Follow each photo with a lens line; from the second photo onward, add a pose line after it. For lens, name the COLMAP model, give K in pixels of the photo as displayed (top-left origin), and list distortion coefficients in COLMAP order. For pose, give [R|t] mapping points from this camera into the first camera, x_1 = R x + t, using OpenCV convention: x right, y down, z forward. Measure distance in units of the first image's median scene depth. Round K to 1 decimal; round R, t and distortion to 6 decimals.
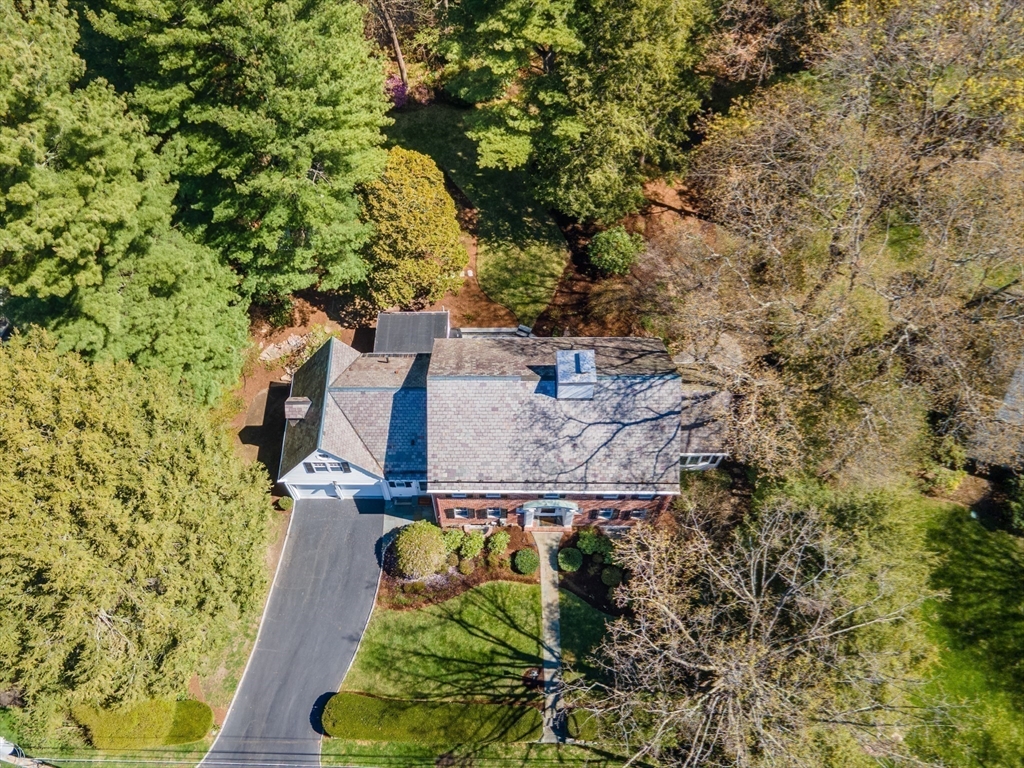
lens RADIAL K [[779.9, 0, 509.5], [0, 779.9, 385.7], [0, 0, 1]] dist [0.035212, 0.013311]
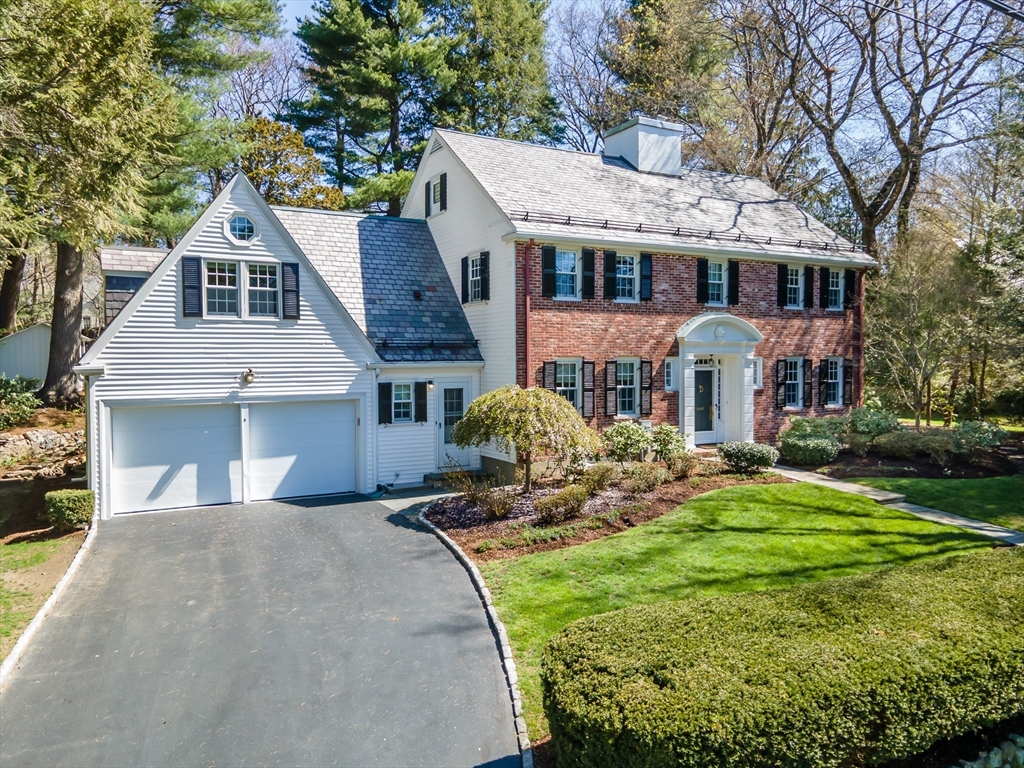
lens RADIAL K [[779.9, 0, 506.8], [0, 779.9, 382.9], [0, 0, 1]] dist [0.035212, 0.013311]
pose [[0.869174, -0.021369, 0.494044, -0.308023], [0.451452, 0.442011, -0.775124, 0.488567], [-0.201810, 0.896755, 0.393832, 0.840120]]
